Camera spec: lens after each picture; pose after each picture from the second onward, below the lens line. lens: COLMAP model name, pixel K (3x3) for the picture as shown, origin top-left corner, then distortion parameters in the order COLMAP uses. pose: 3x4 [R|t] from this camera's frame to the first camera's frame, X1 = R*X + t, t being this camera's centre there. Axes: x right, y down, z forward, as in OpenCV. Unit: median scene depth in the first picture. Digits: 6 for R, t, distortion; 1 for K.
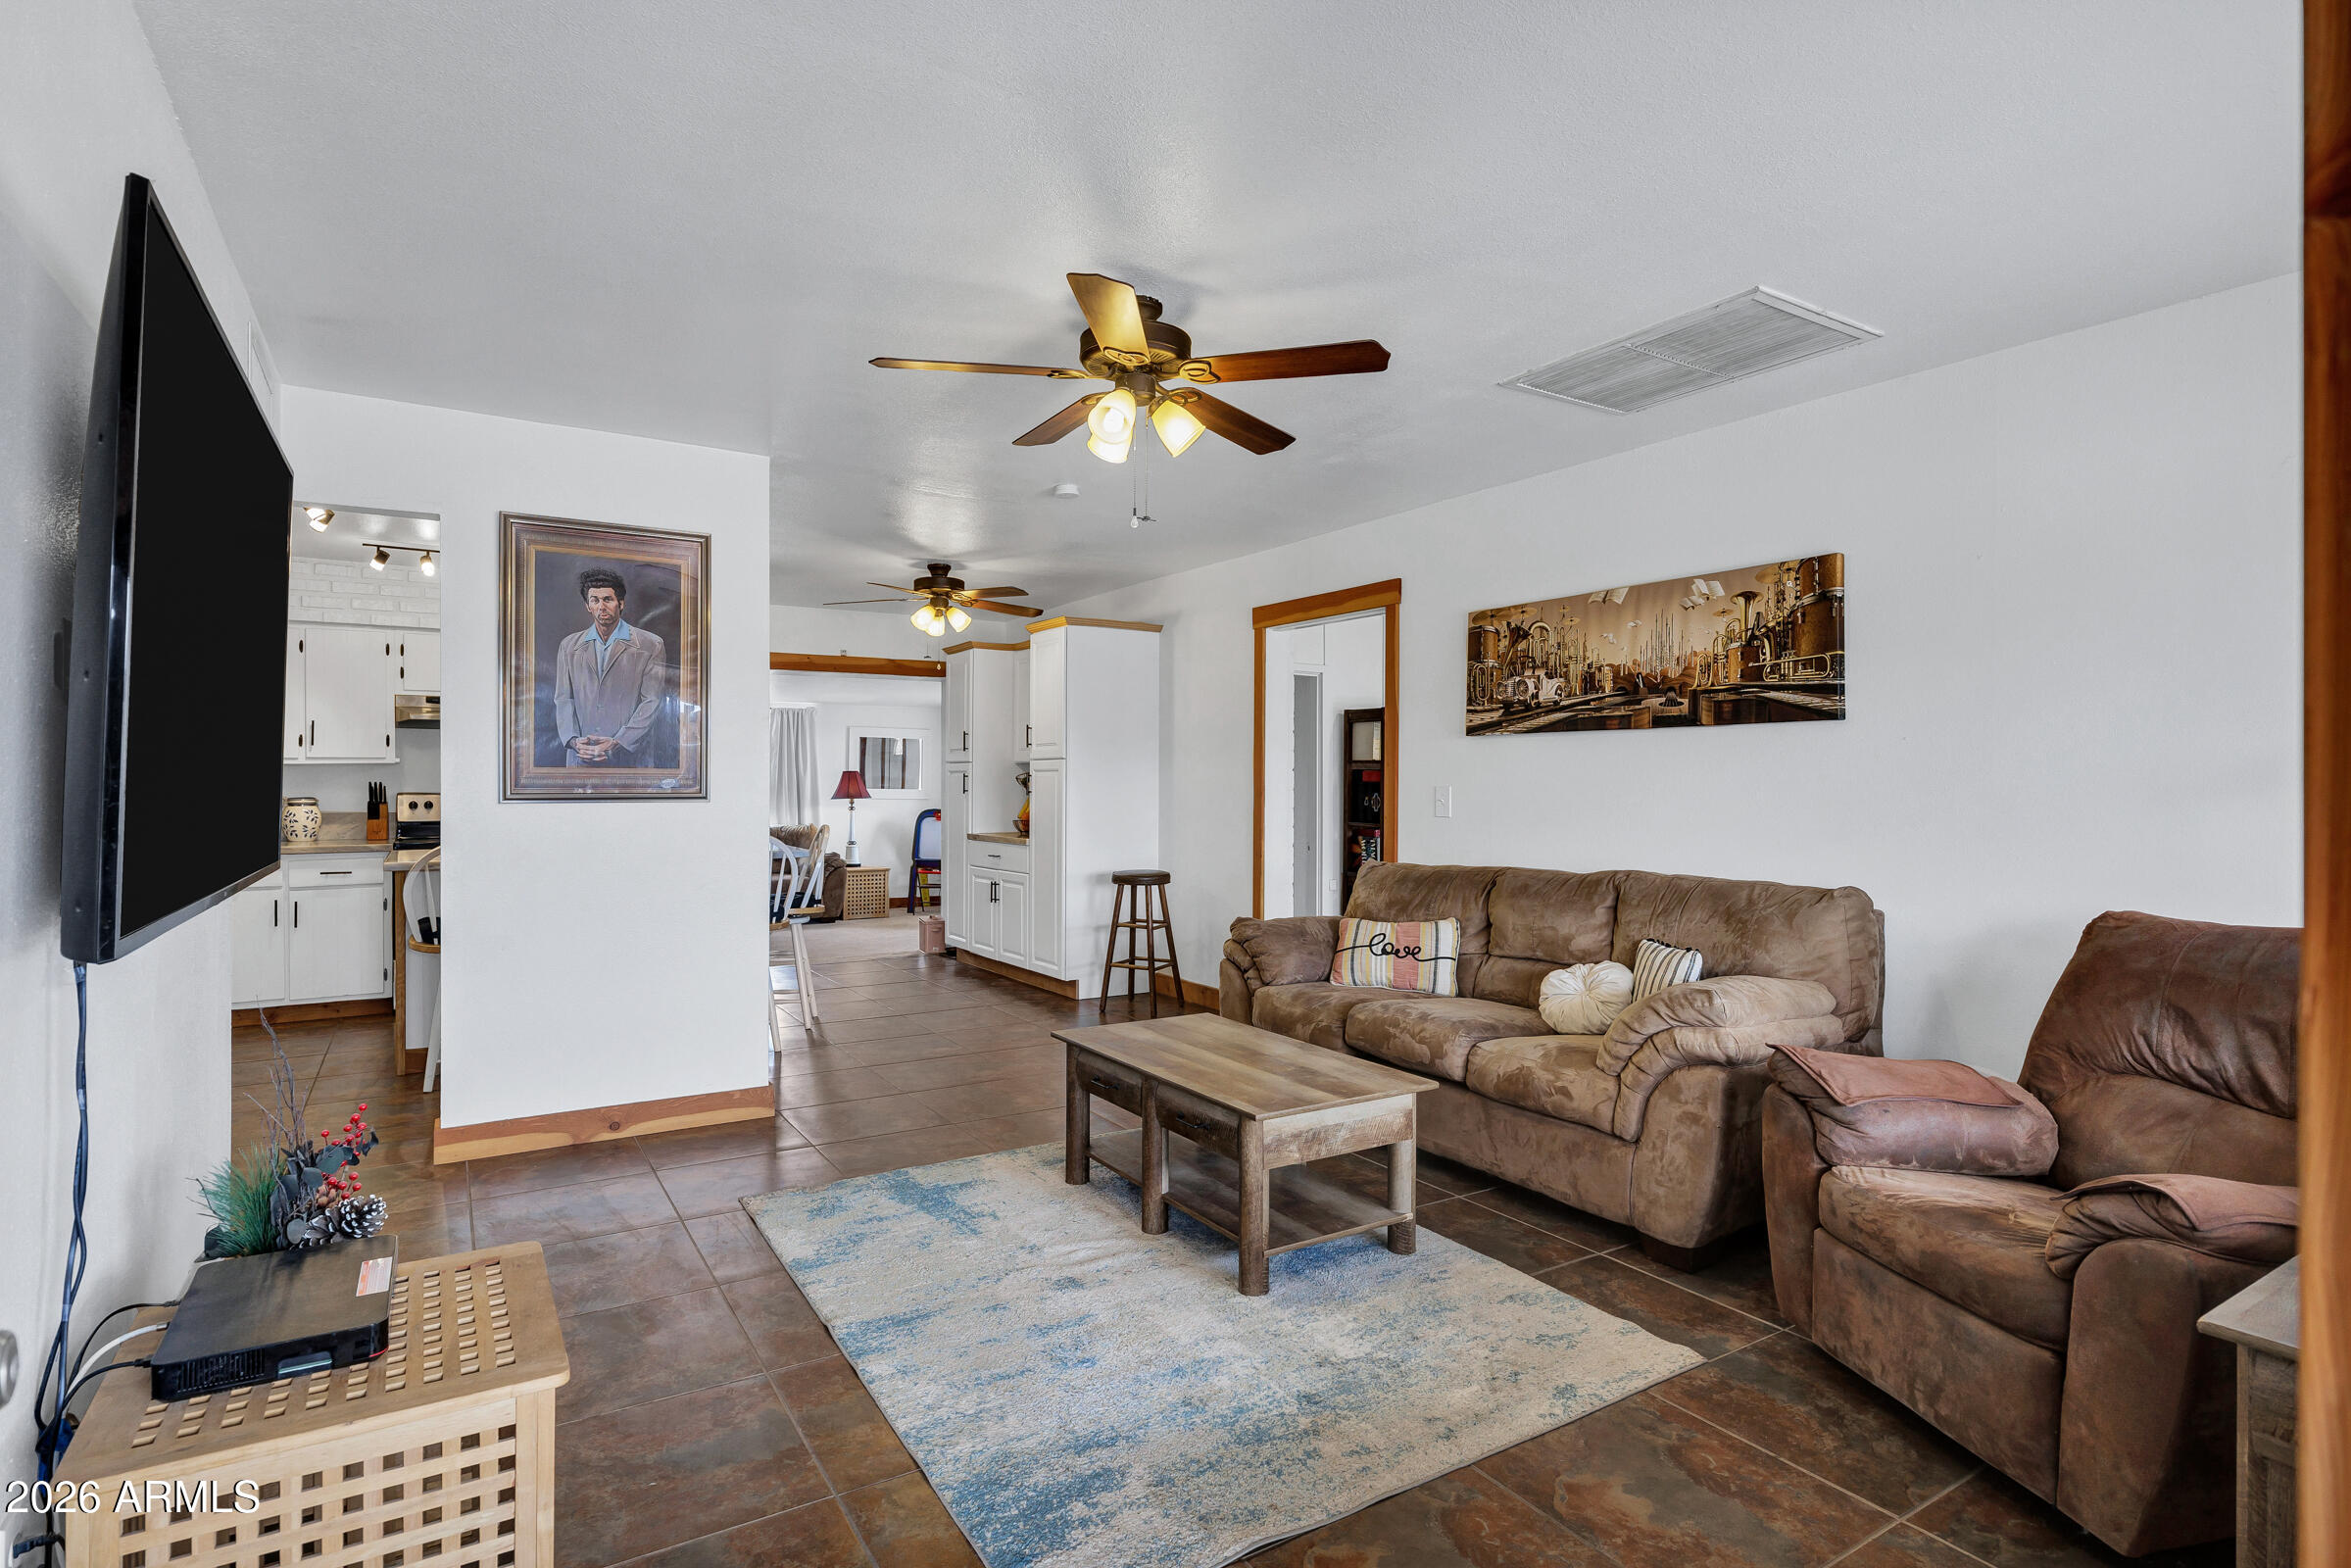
lens RADIAL K [[1132.9, 0, 1156.6], [0, 1132.9, 778.0], [0, 0, 1]] dist [0.002056, -0.000010]
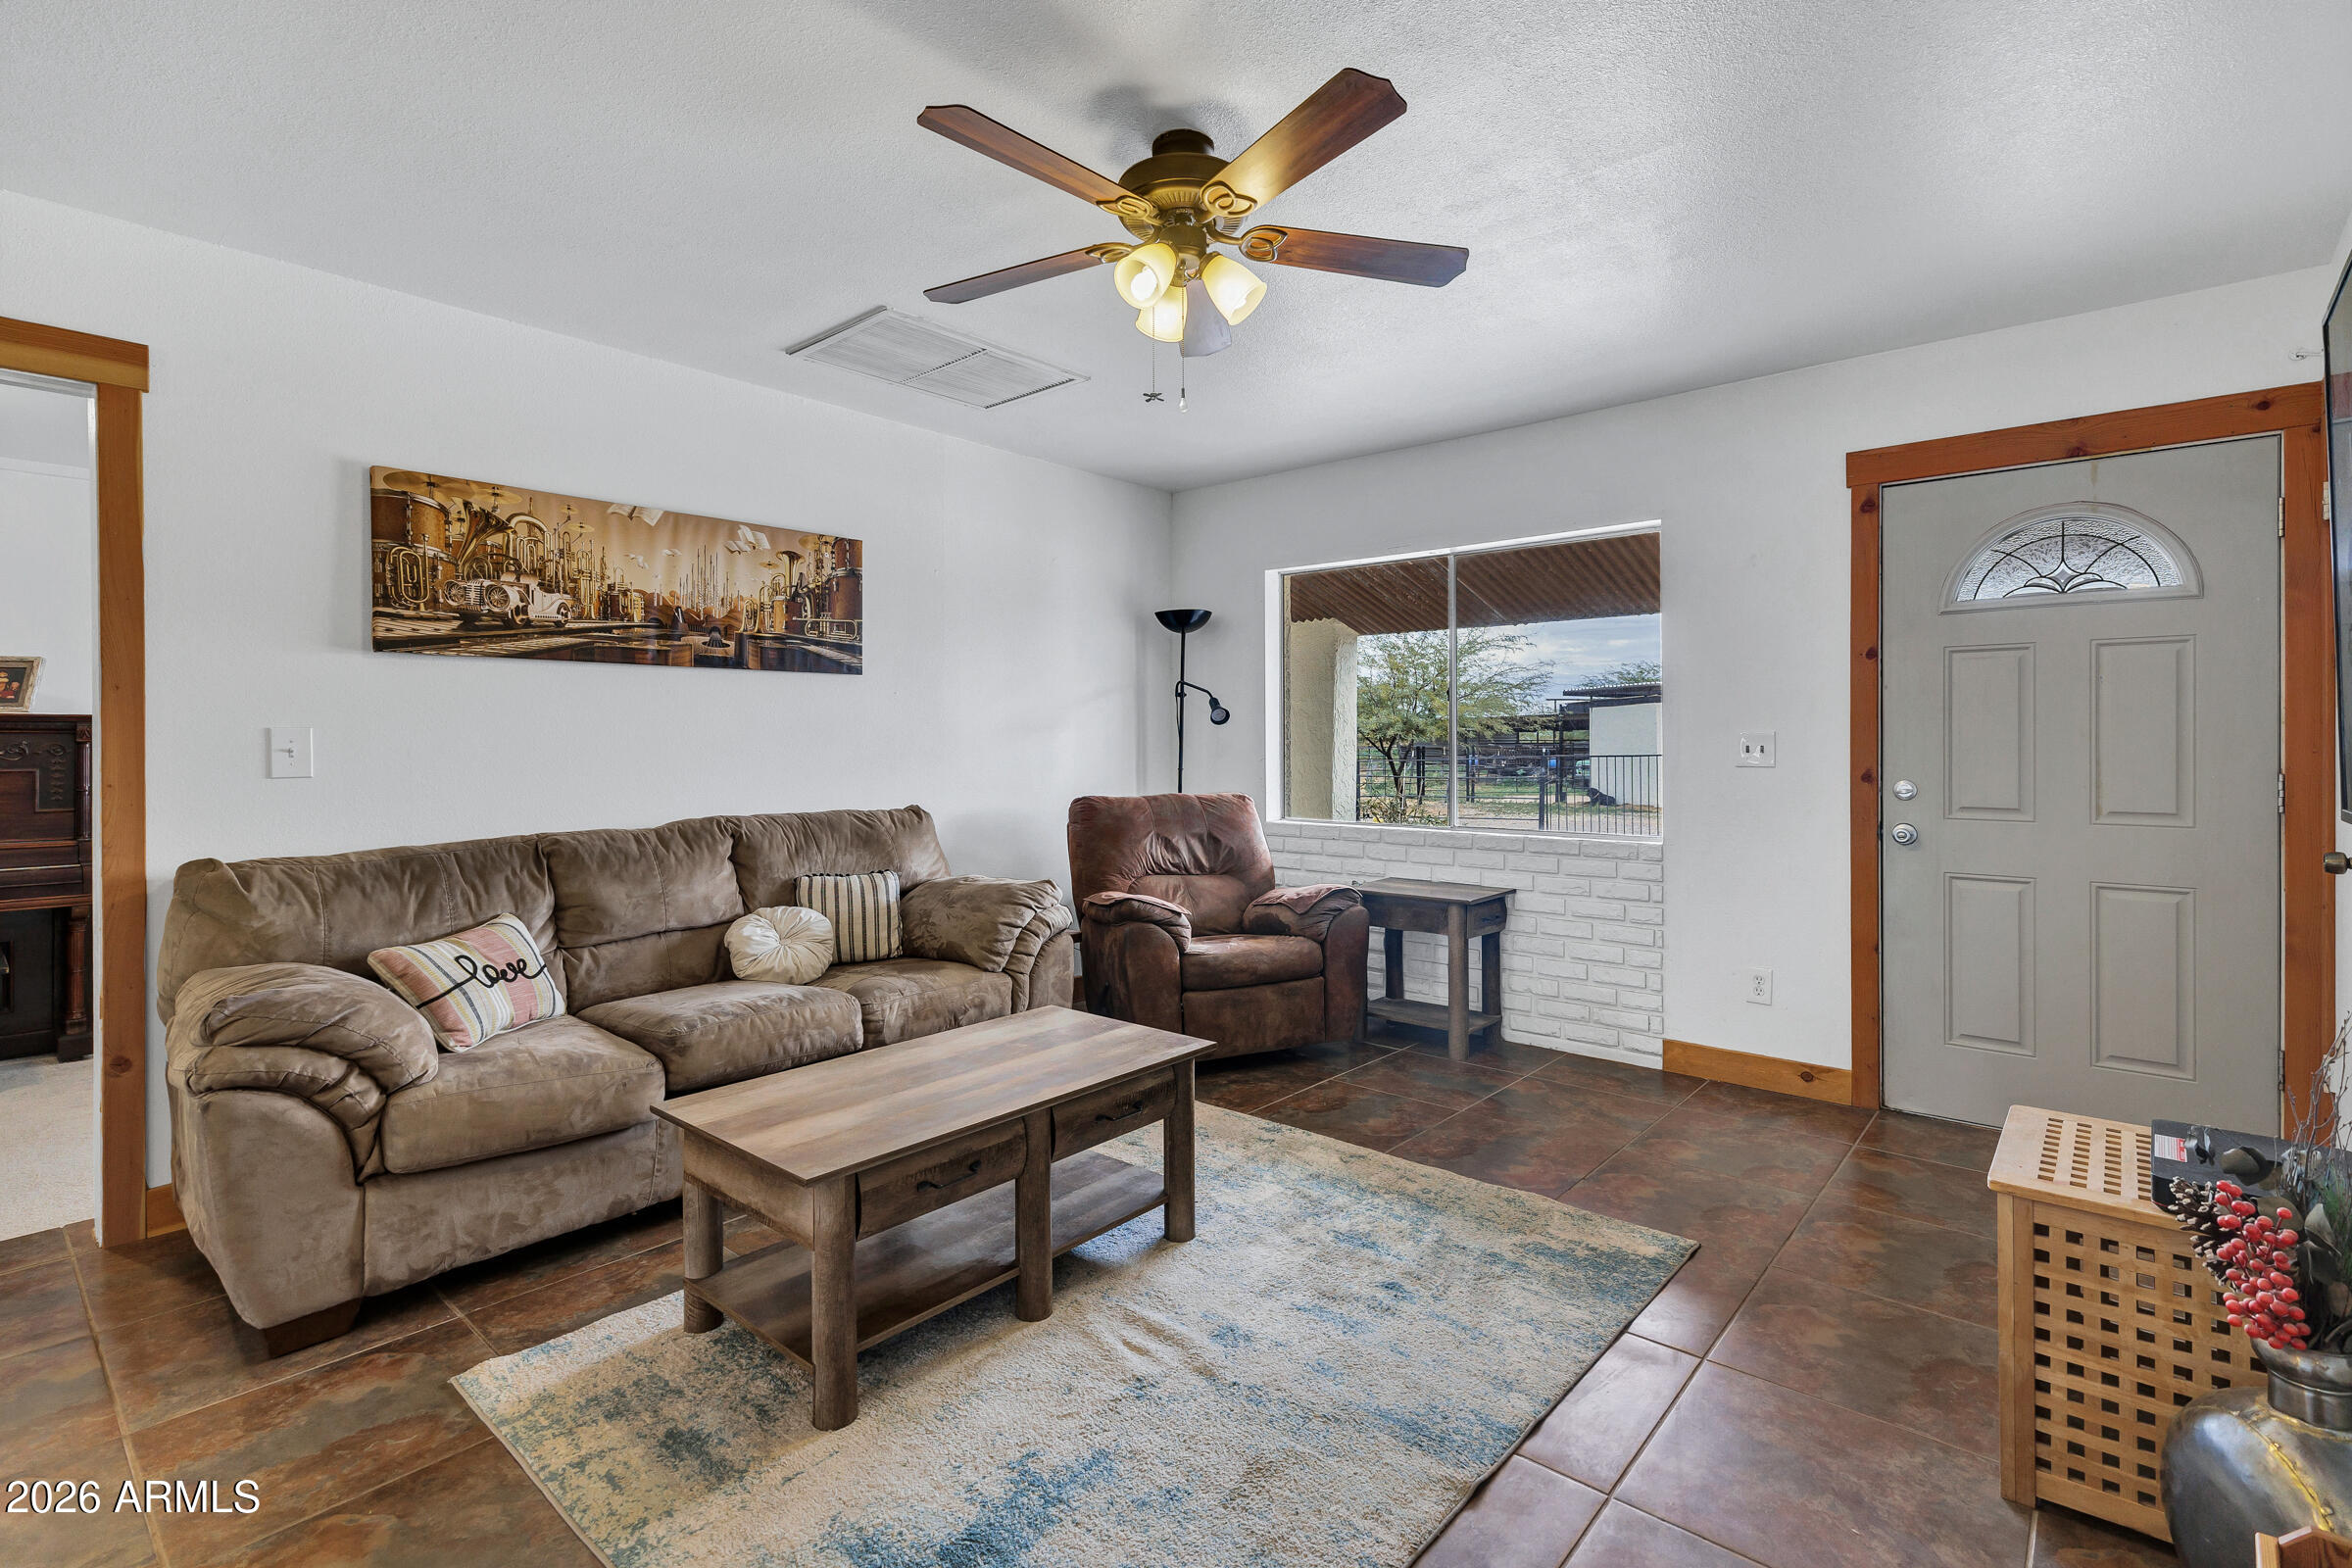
lens RADIAL K [[1114.9, 0, 1164.0], [0, 1114.9, 744.1], [0, 0, 1]] dist [-0.002216, -0.002148]
pose [[-0.283059, -0.003856, 0.959095, -0.589248], [-0.000979, 0.999993, 0.003731, 0.017275], [-0.959102, 0.000118, -0.283061, 0.911817]]
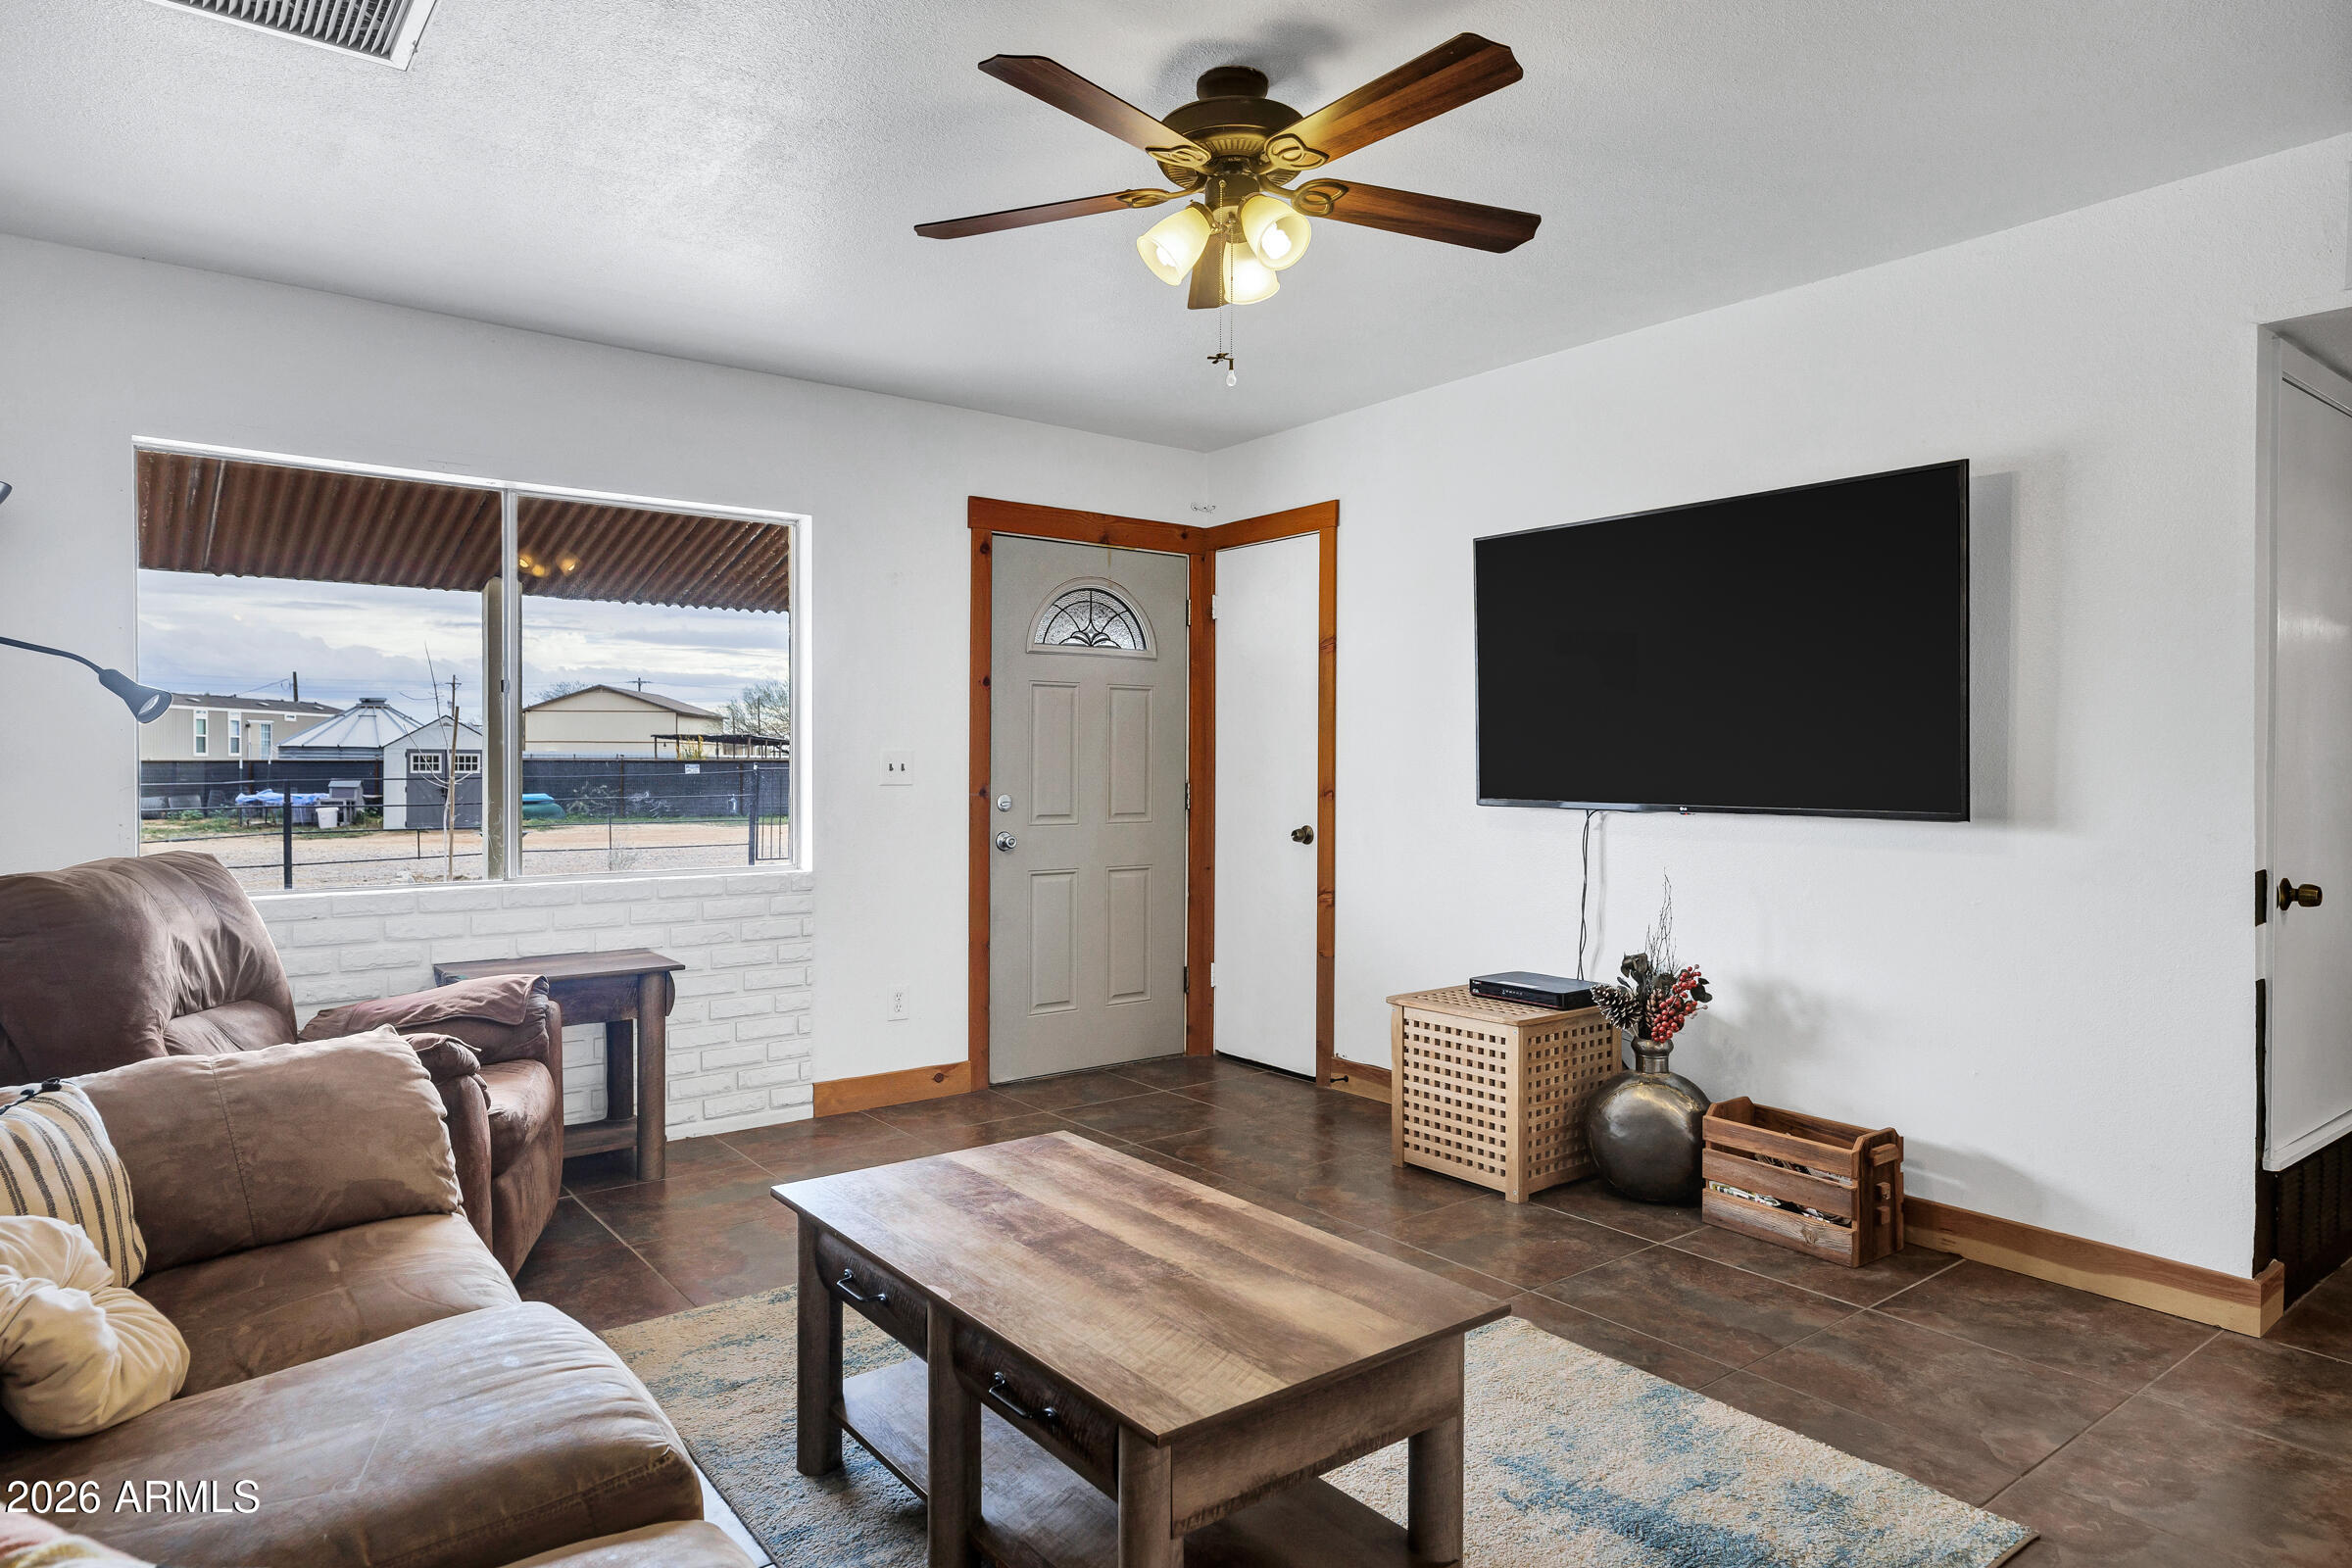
lens RADIAL K [[1422.3, 0, 1175.5], [0, 1422.3, 780.4], [0, 0, 1]] dist [0.003732, -0.000617]
pose [[-0.994113, -0.005471, -0.108211, 0.028534], [-0.006876, 0.999897, 0.012613, 0.018471], [0.108131, 0.013282, -0.994048, 1.361481]]
